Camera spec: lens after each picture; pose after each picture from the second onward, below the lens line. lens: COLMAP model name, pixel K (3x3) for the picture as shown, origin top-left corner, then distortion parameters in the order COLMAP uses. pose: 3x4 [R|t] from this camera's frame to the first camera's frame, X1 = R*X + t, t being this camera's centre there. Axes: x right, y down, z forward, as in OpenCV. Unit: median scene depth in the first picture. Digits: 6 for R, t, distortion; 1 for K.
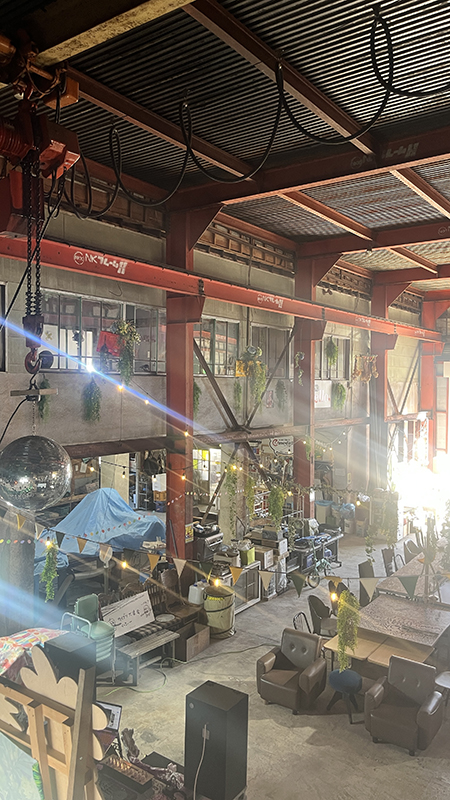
lens RADIAL K [[605.1, 0, 226.0], [0, 605.1, 398.8], [0, 0, 1]] dist [0.010565, -0.006214]
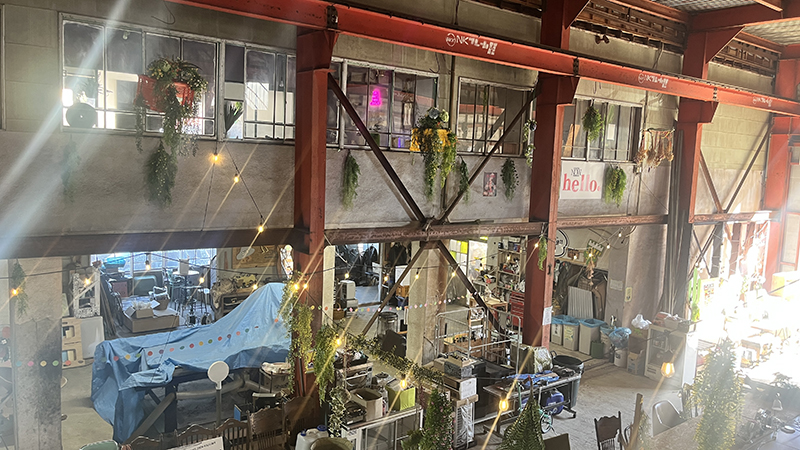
lens RADIAL K [[605.1, 0, 399.2], [0, 605.1, 226.3], [0, 0, 1]] dist [0.010565, -0.006214]
pose [[0.954259, 0.062088, -0.292464, 0.159371], [-0.039535, 0.995814, 0.082409, -0.003952], [0.296356, -0.067077, 0.952719, 0.219865]]
